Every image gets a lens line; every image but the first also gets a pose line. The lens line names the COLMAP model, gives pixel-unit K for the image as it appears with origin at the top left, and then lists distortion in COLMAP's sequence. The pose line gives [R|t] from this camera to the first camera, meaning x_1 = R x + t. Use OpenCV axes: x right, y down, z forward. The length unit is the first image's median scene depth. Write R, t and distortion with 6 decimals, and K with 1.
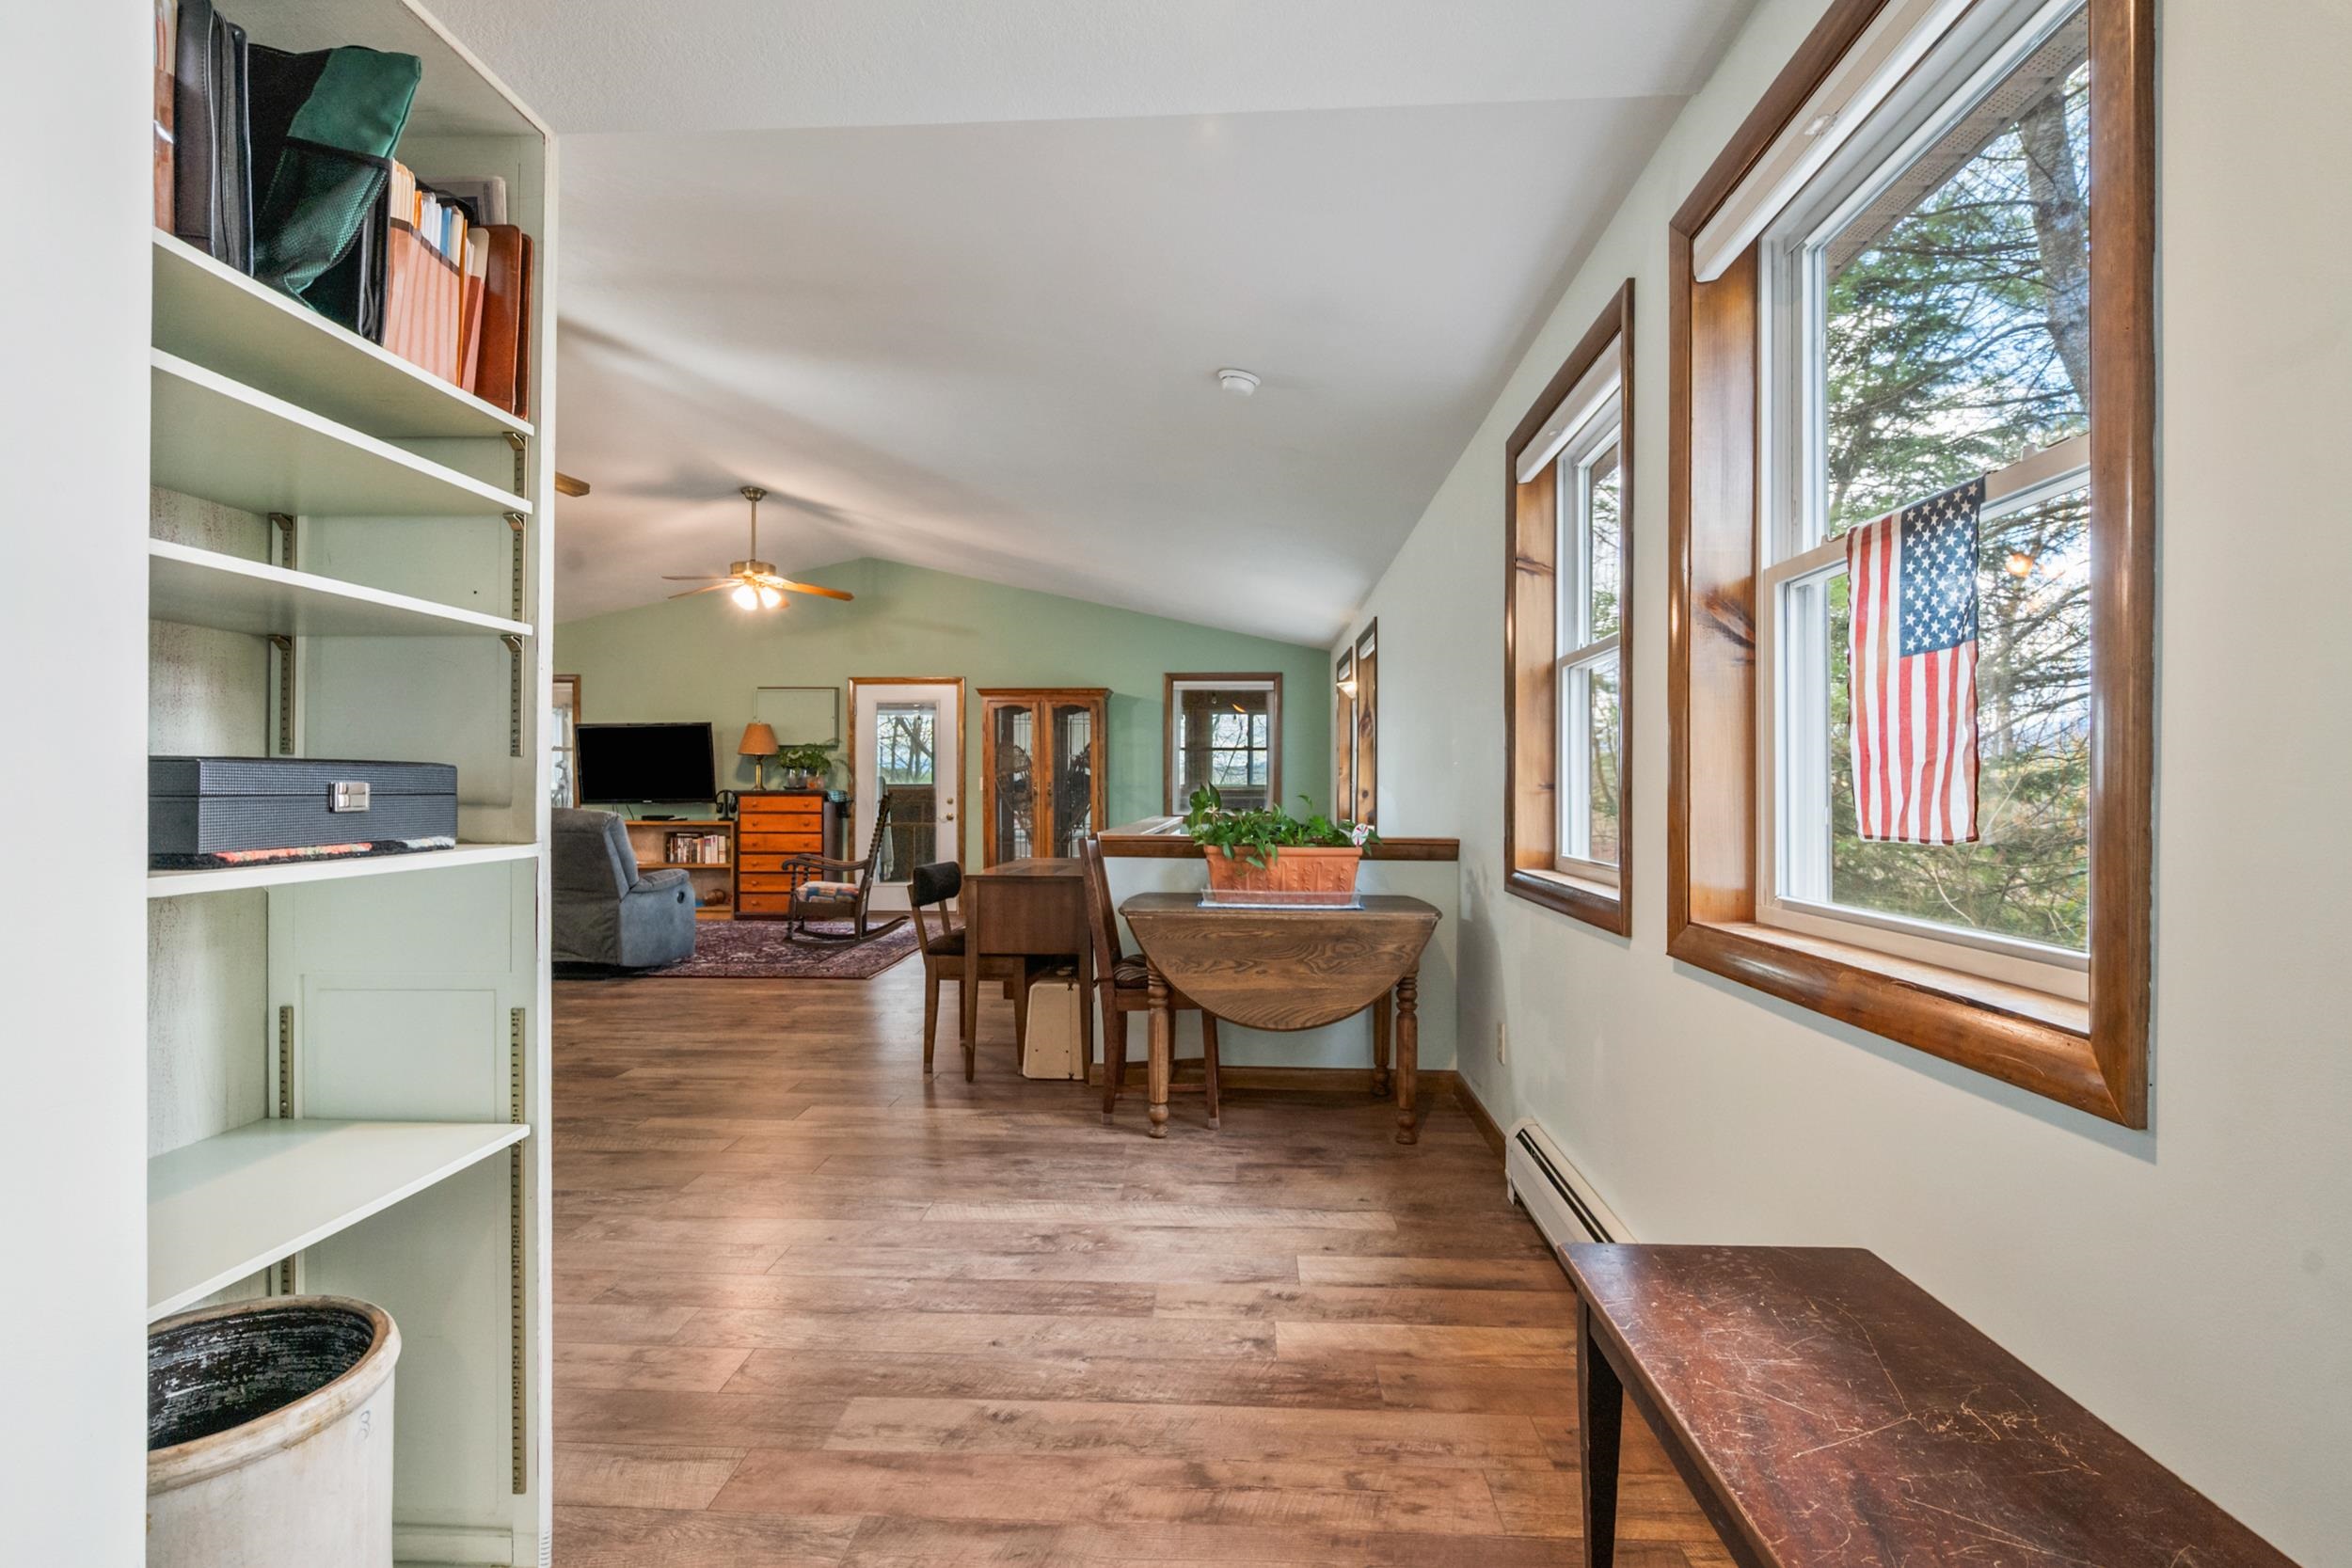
lens RADIAL K [[1115.6, 0, 1180.2], [0, 1115.6, 785.0], [0, 0, 1]] dist [-0.029440, -0.000135]
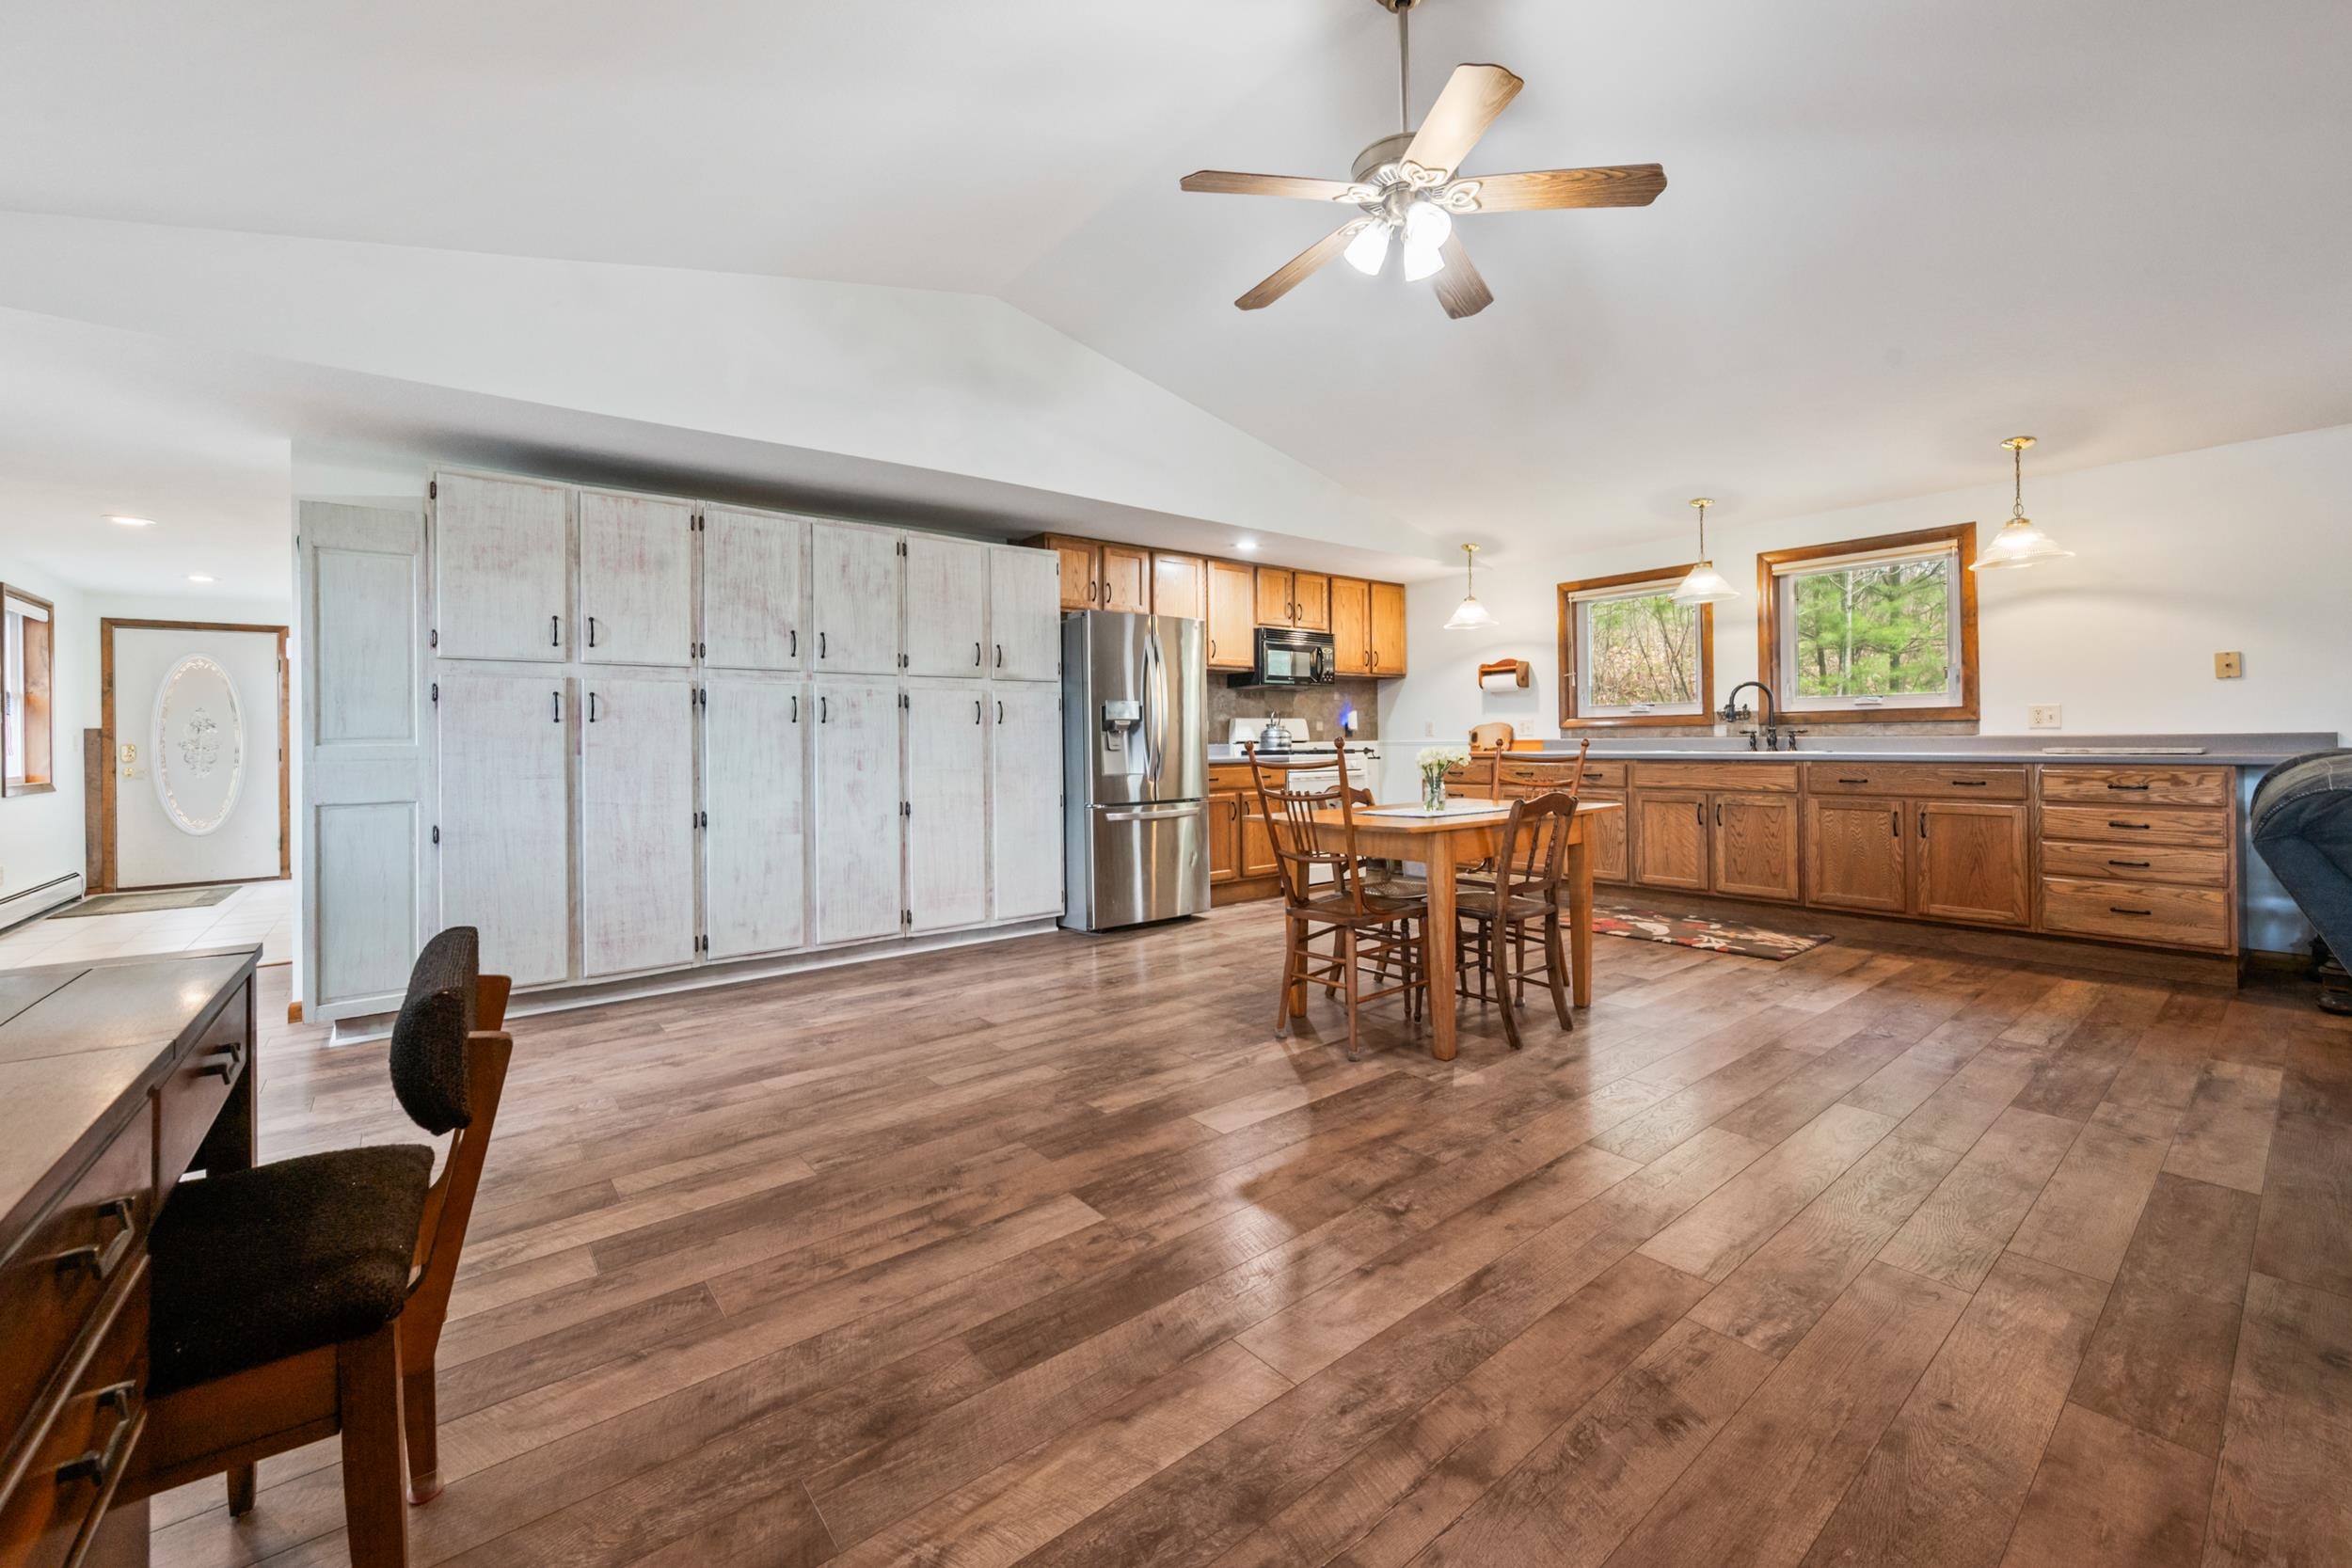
lens RADIAL K [[932.1, 0, 1182.4], [0, 932.1, 733.9], [0, 0, 1]] dist [-0.003273, 0.000855]
pose [[-0.732546, 0.000755, -0.680718, -0.130301], [0.013271, 0.999825, -0.013172, 0.012182], [0.680589, -0.018683, -0.732428, 0.885346]]
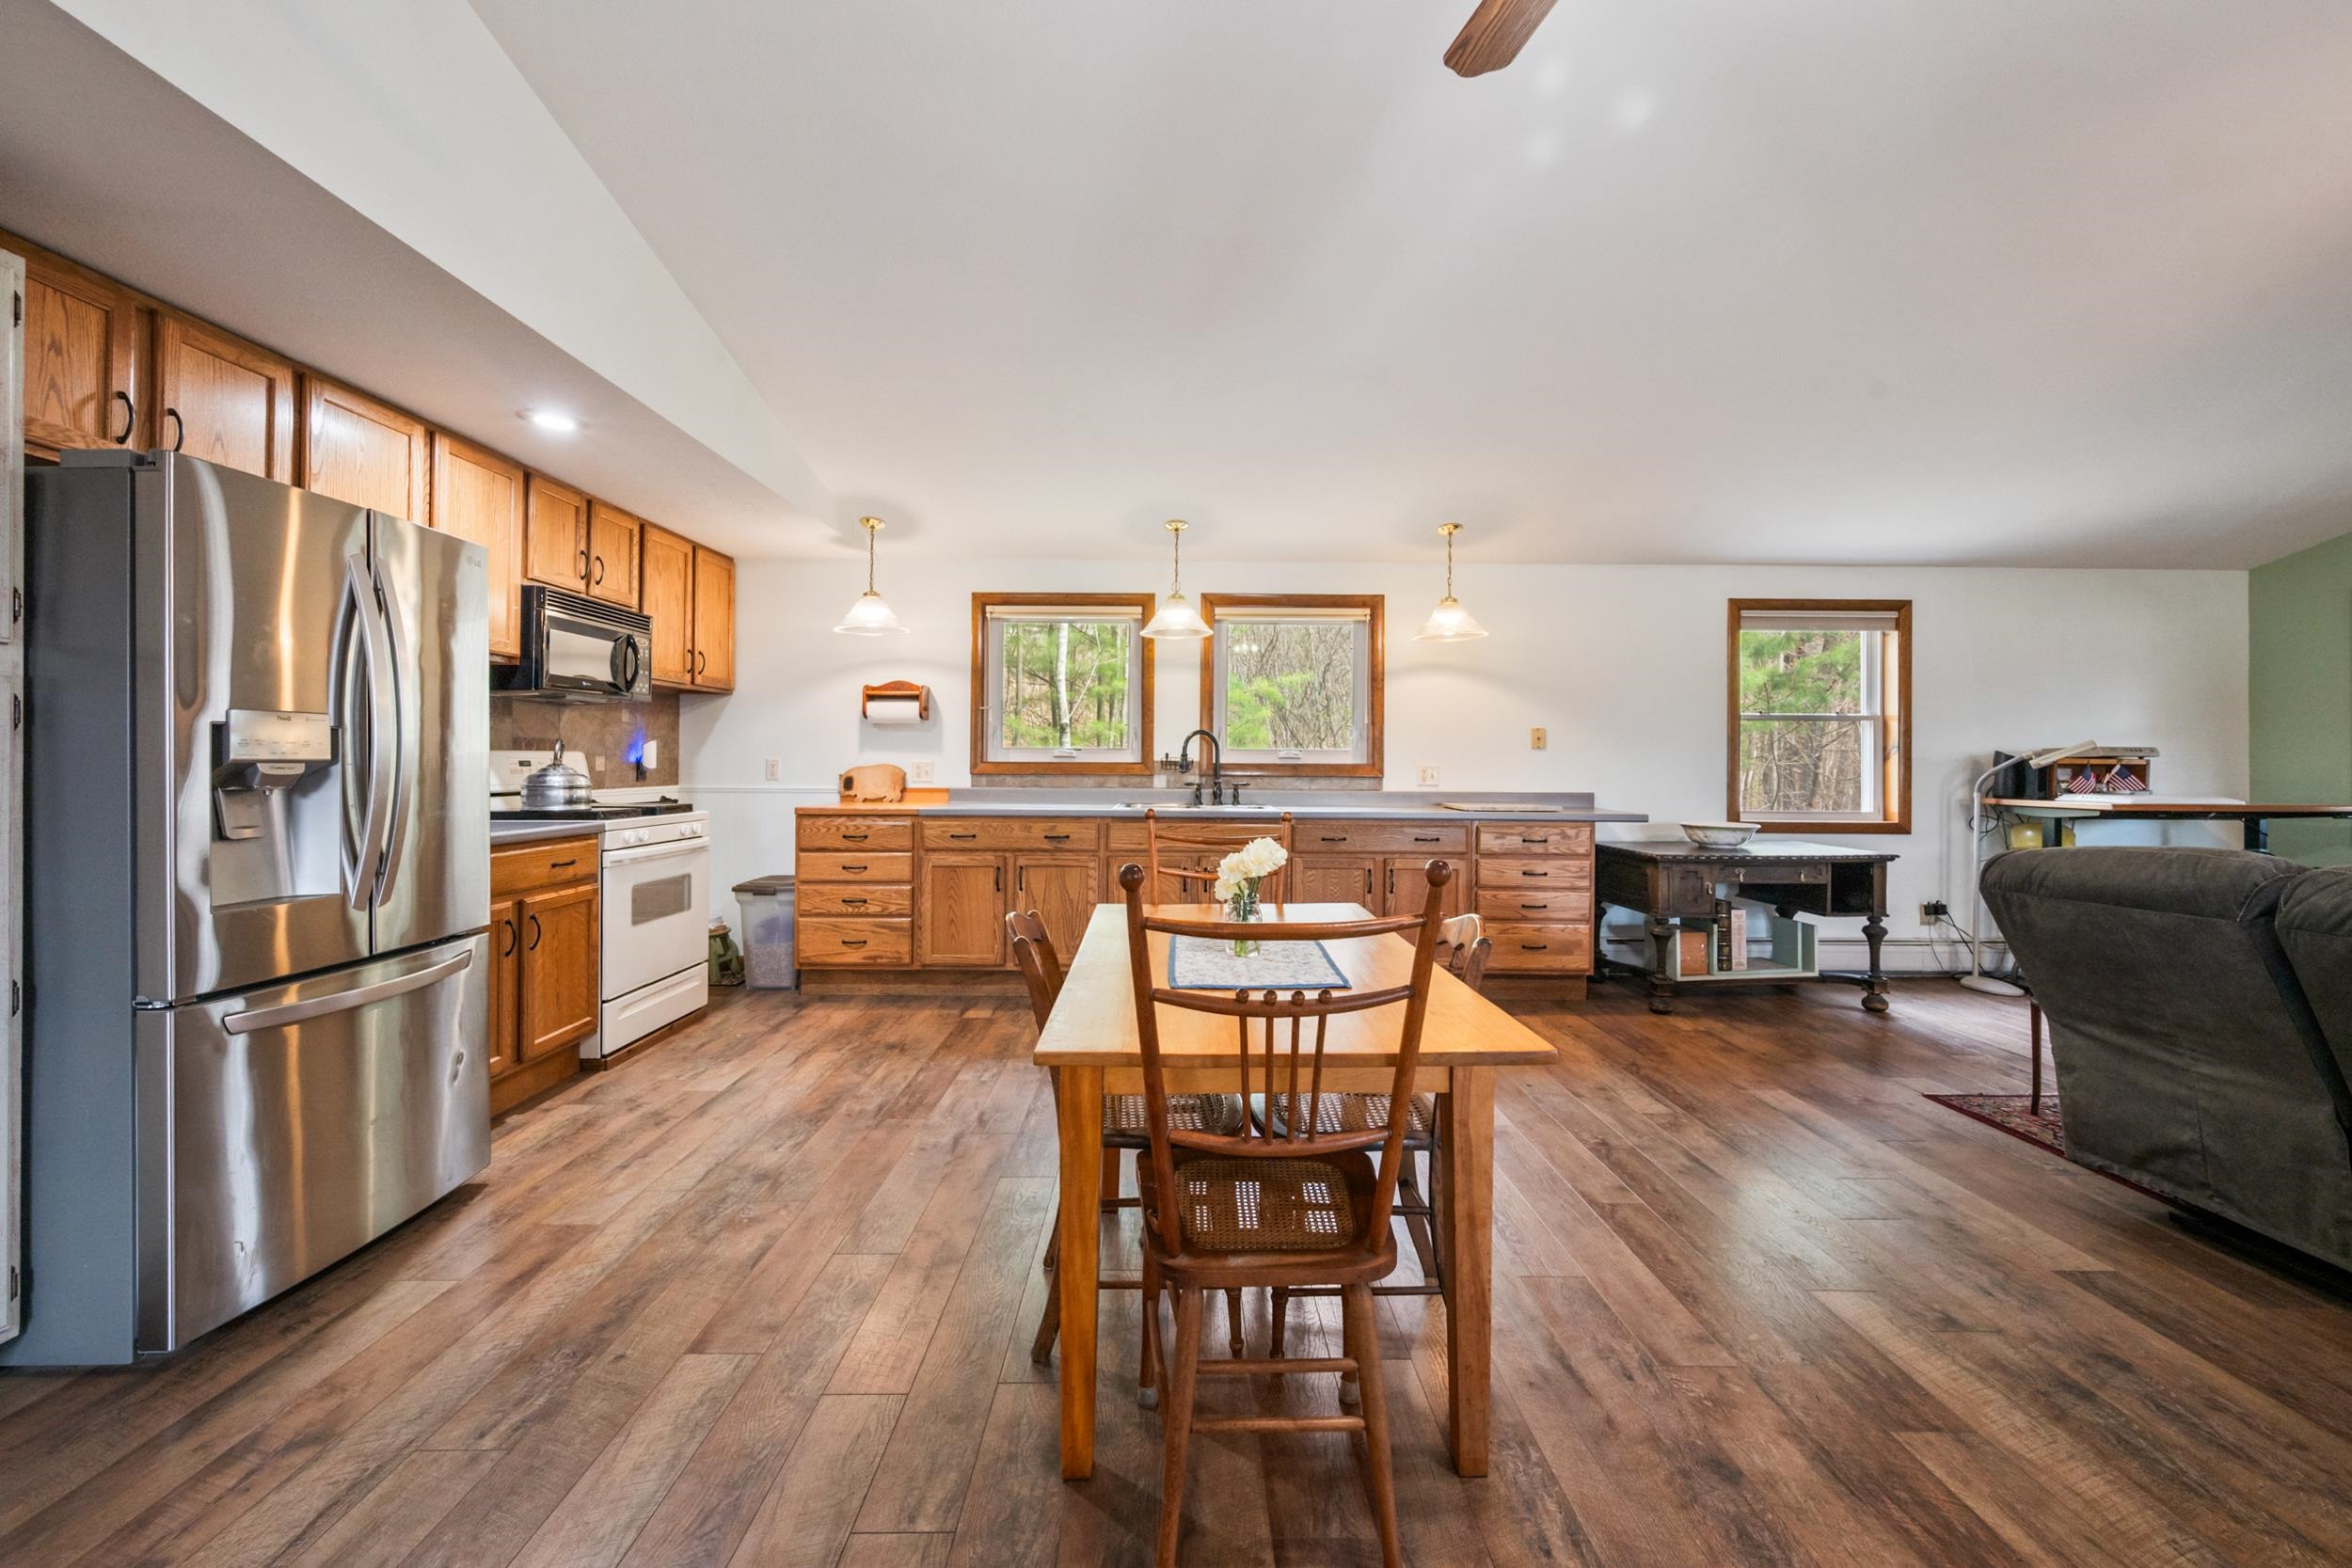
lens RADIAL K [[932.1, 0, 1179.4], [0, 932.1, 762.0], [0, 0, 1]] dist [-0.003273, 0.000855]
pose [[0.067613, -0.003363, -0.997706, -0.302688], [-0.001621, 0.999993, -0.003481, -0.009415], [0.997710, 0.001853, 0.067607, 0.551318]]
